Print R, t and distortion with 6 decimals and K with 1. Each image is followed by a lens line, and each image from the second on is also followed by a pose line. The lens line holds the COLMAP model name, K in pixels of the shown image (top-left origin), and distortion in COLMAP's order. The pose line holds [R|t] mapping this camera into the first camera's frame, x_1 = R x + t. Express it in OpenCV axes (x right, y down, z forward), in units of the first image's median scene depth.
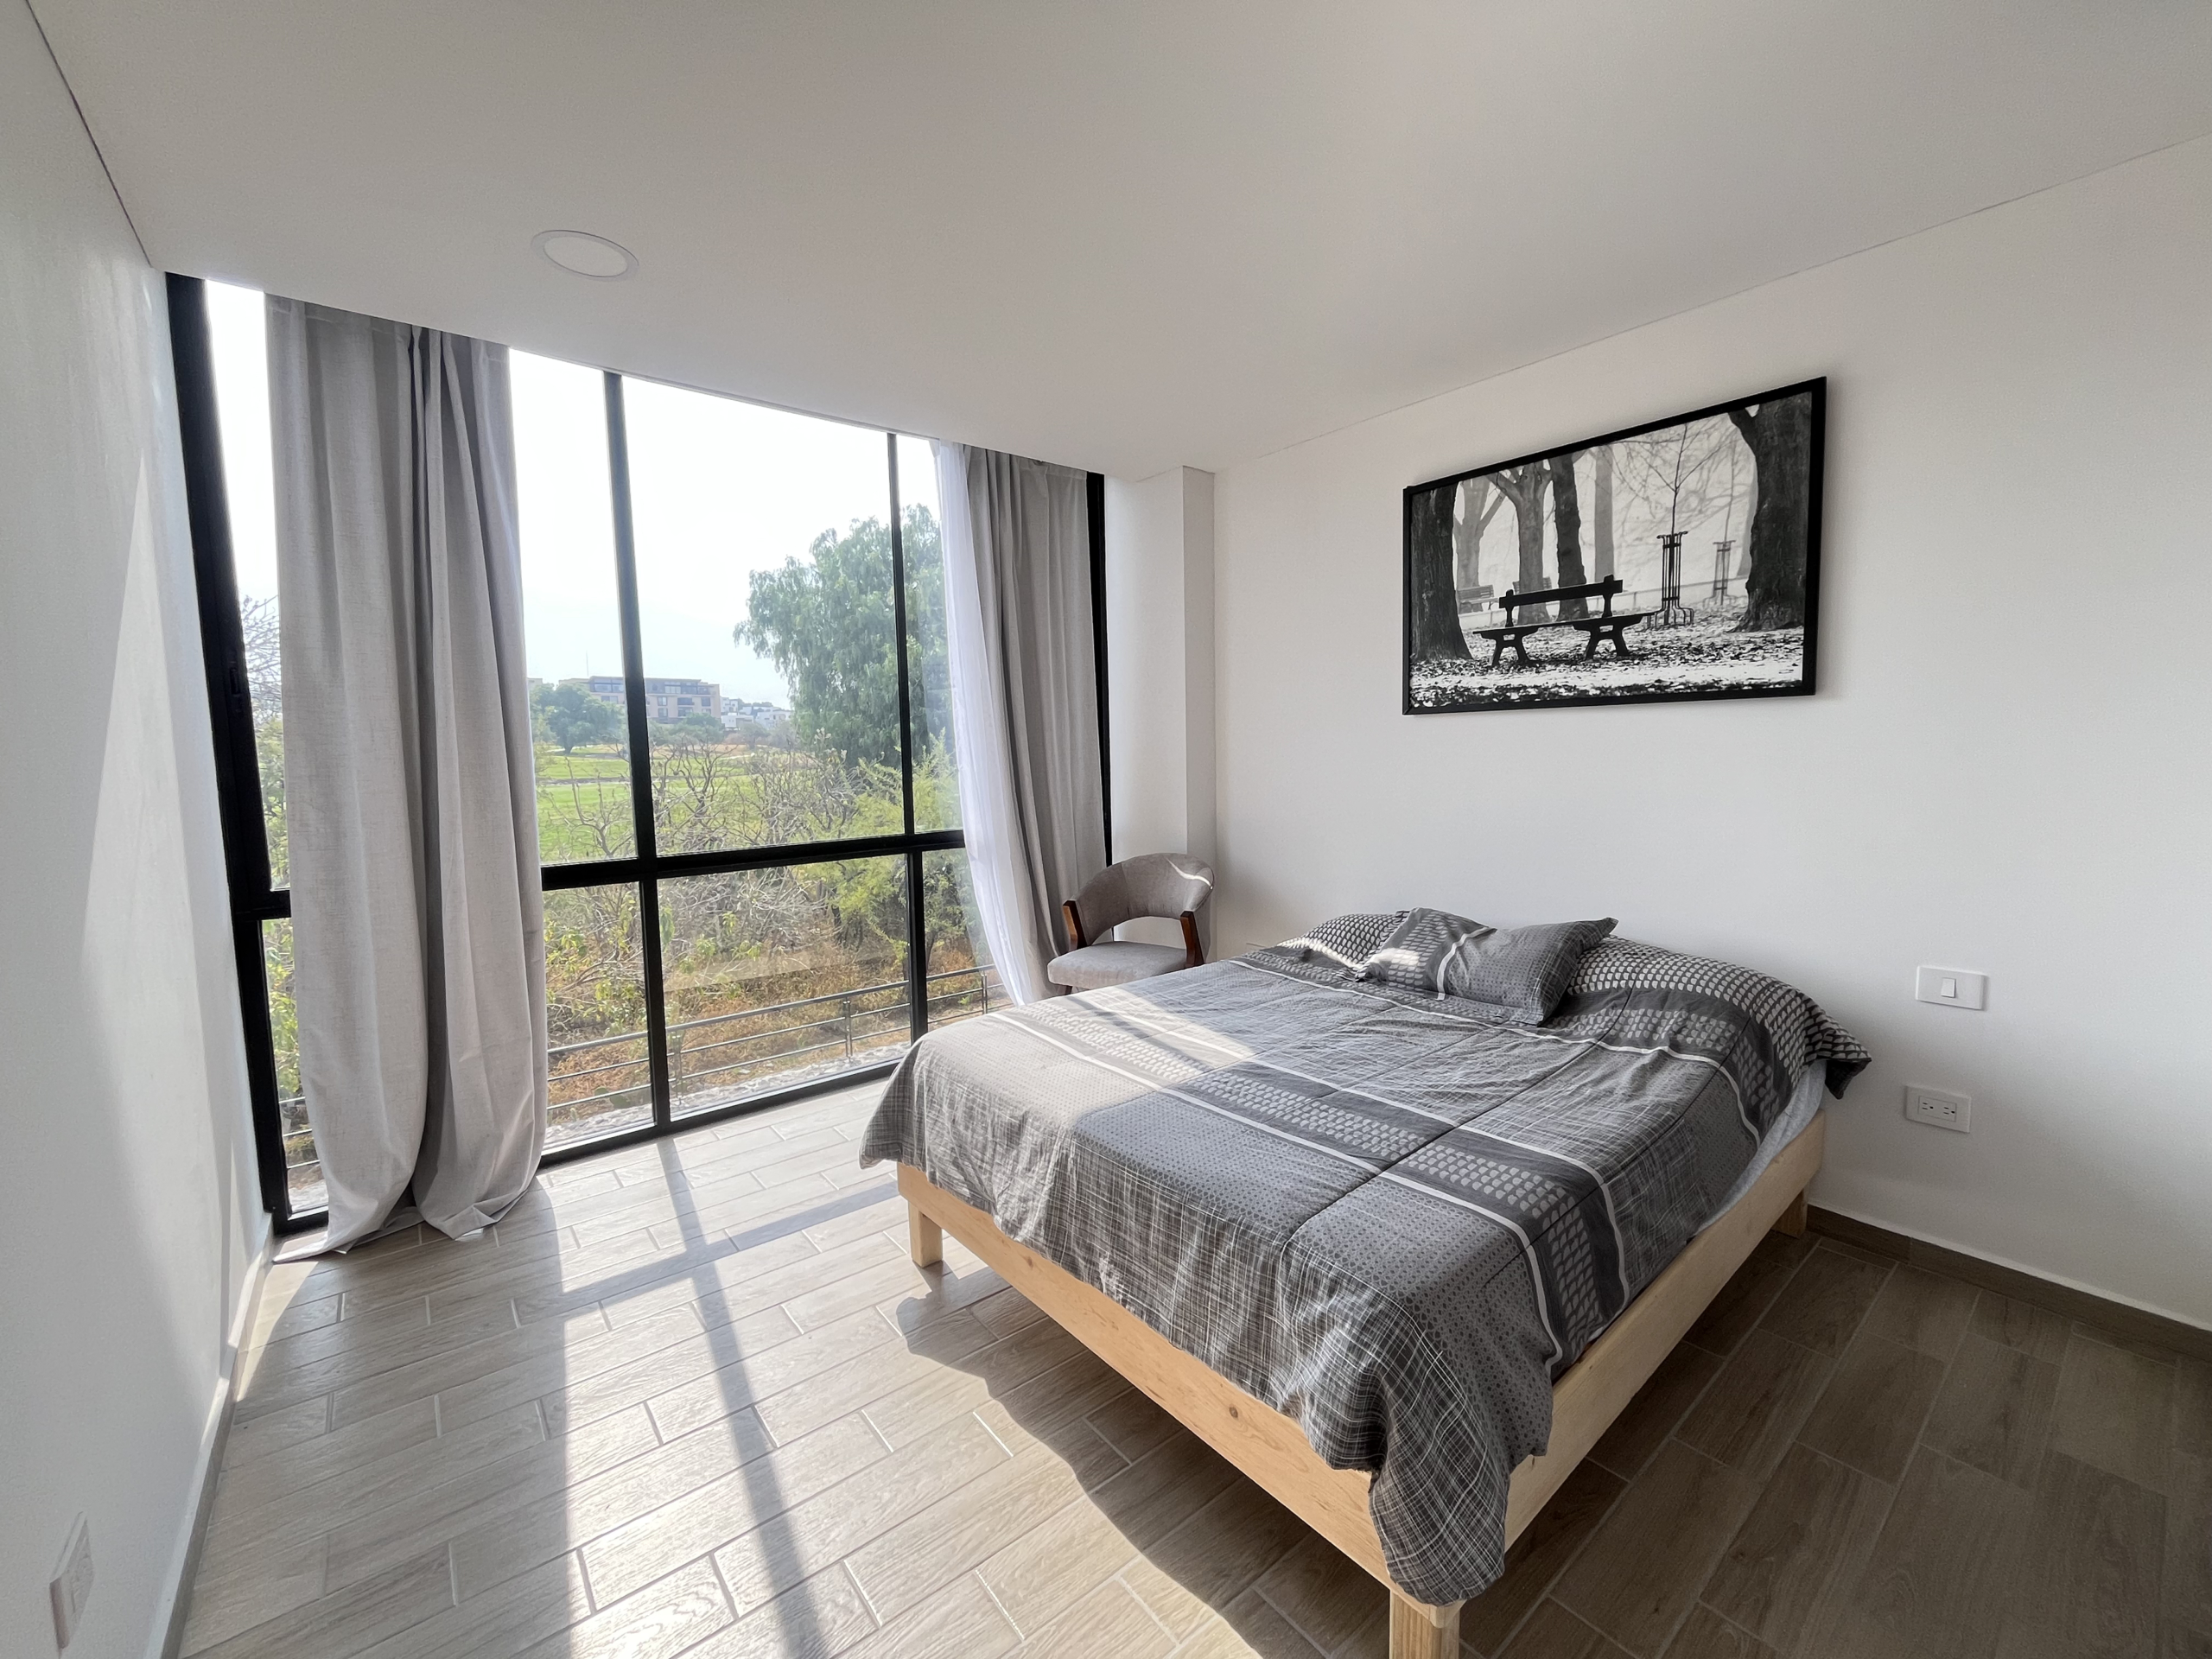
lens RADIAL K [[899.4, 0, 1099.9], [0, 899.4, 826.7], [0, 0, 1]] dist [-0.002867, -0.000262]
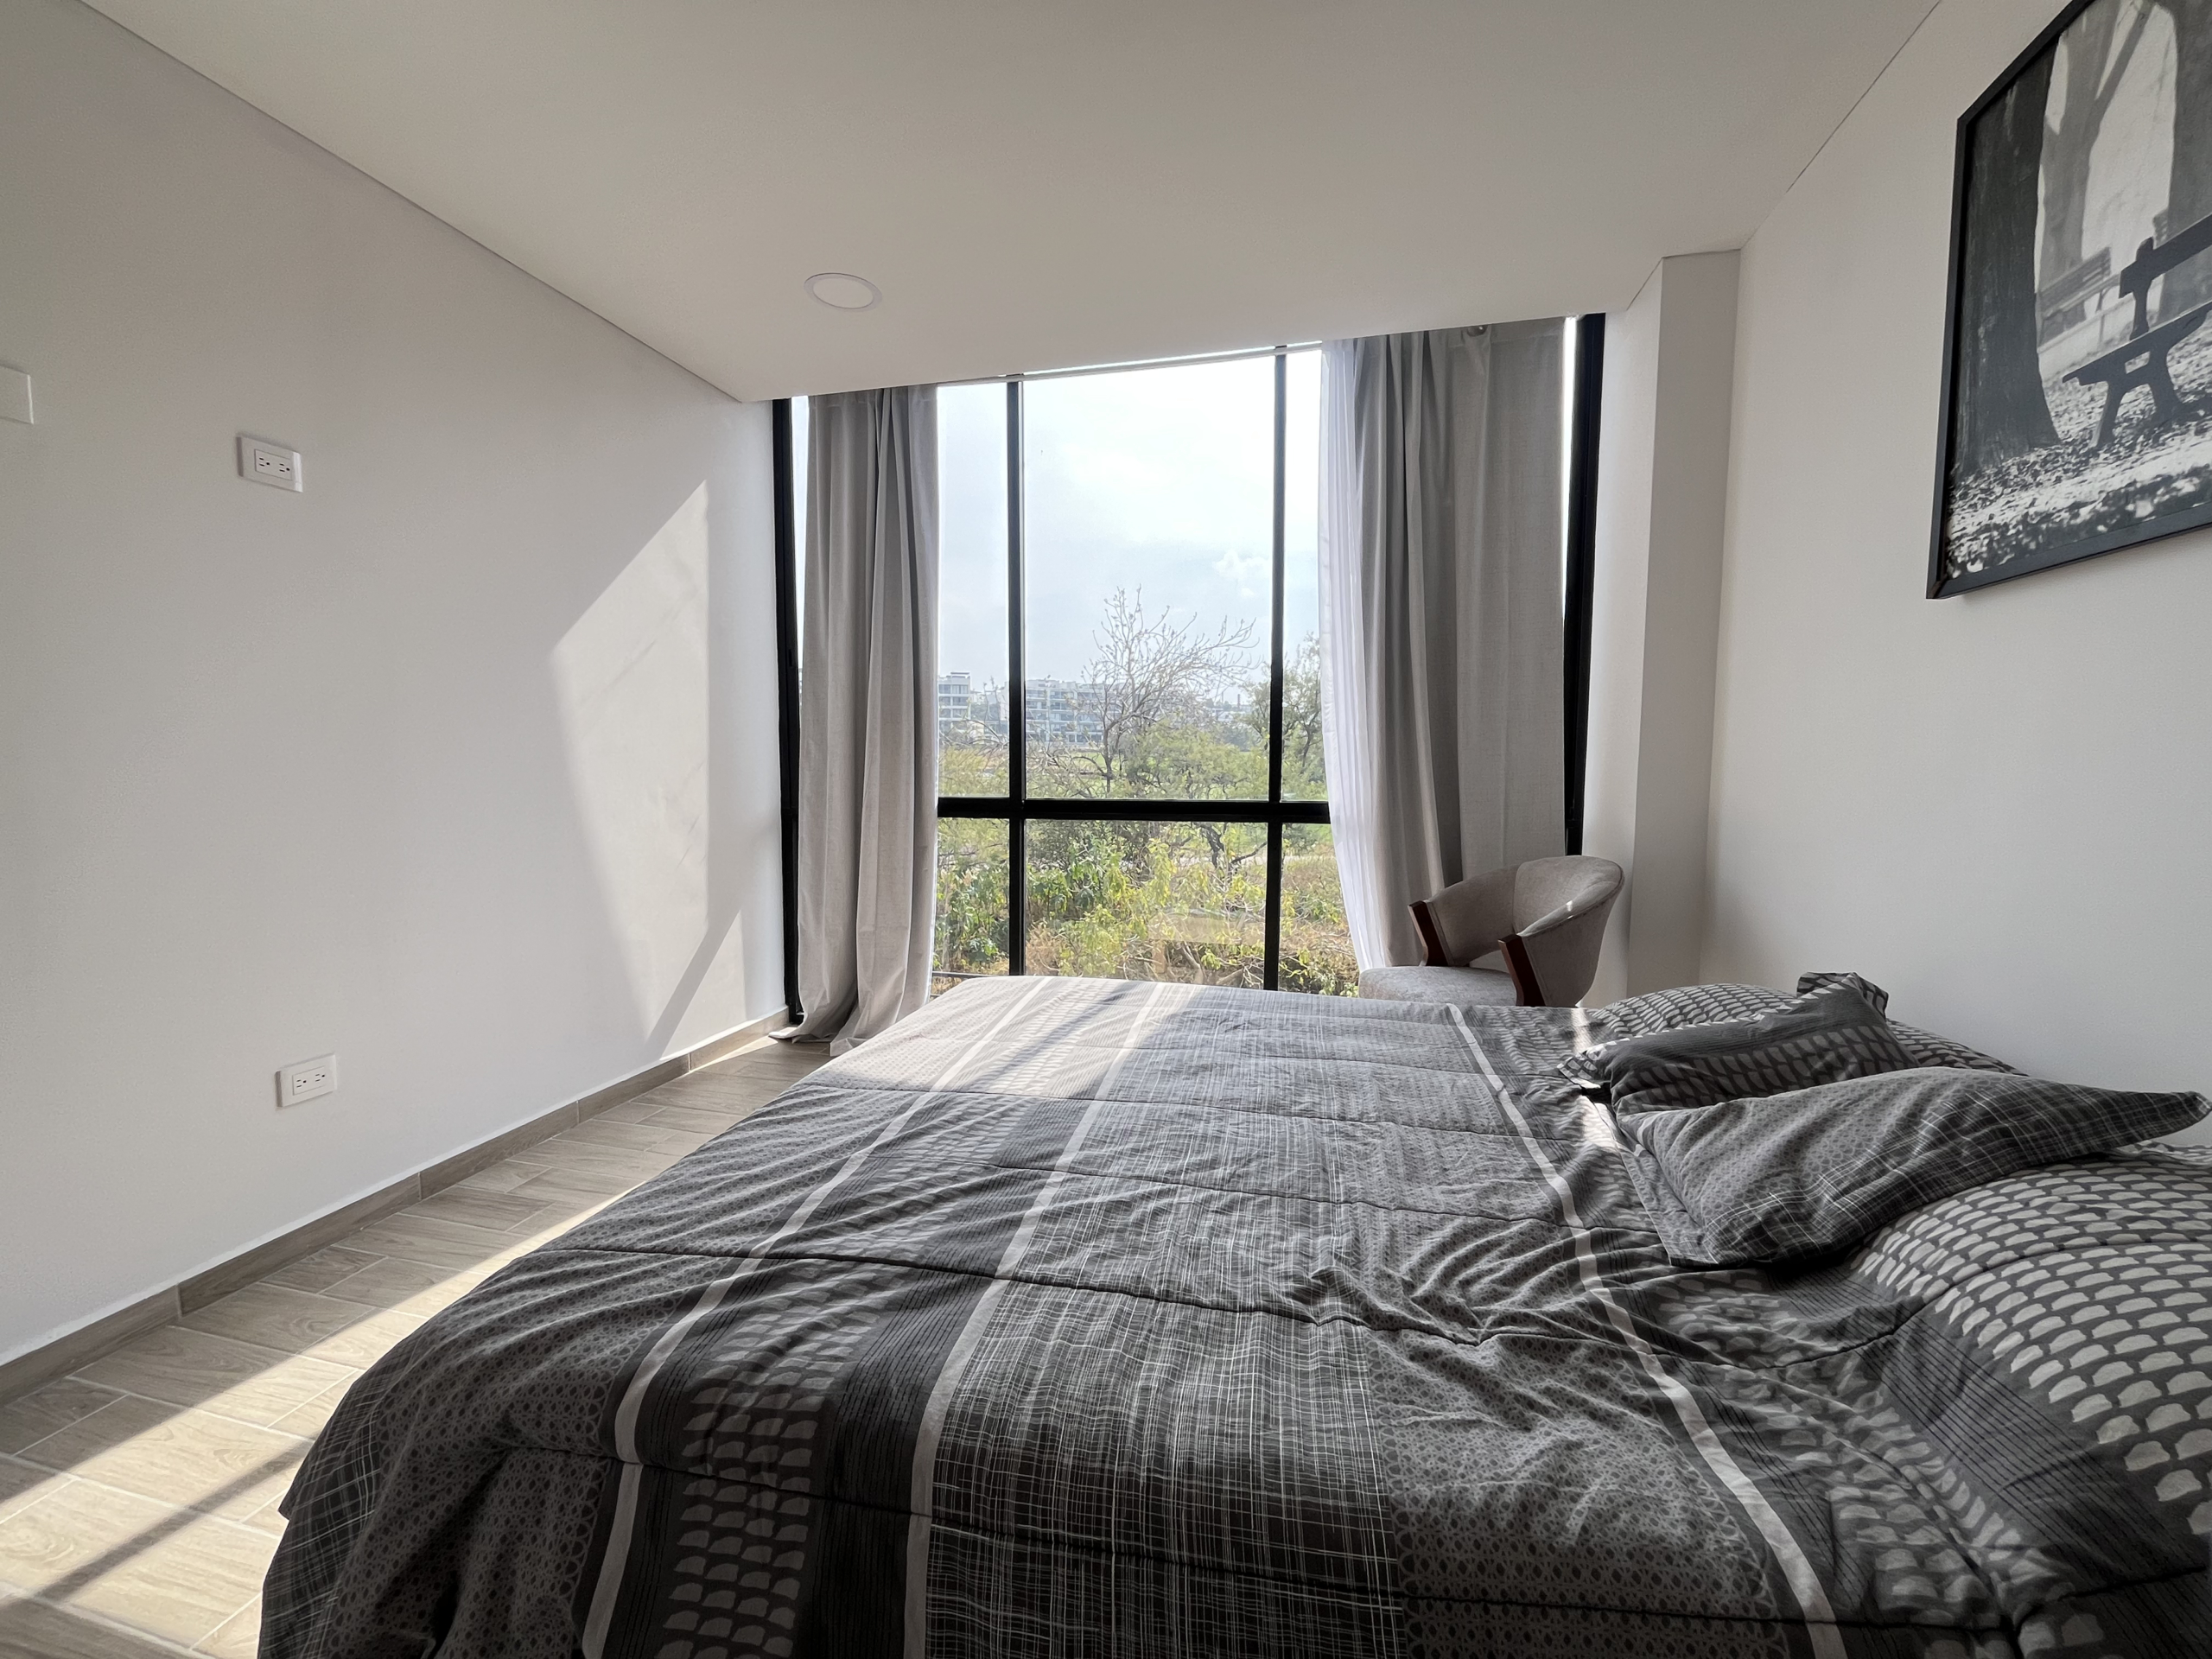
lens RADIAL K [[910.4, 0, 1115.1], [0, 910.4, 832.9], [0, 0, 1]] dist [-0.001152, 0.000125]
pose [[0.602321, 0.085332, -0.793680, 0.503880], [-0.090040, 0.995187, 0.038666, 0.021297], [0.793159, 0.048173, 0.607106, 0.393191]]
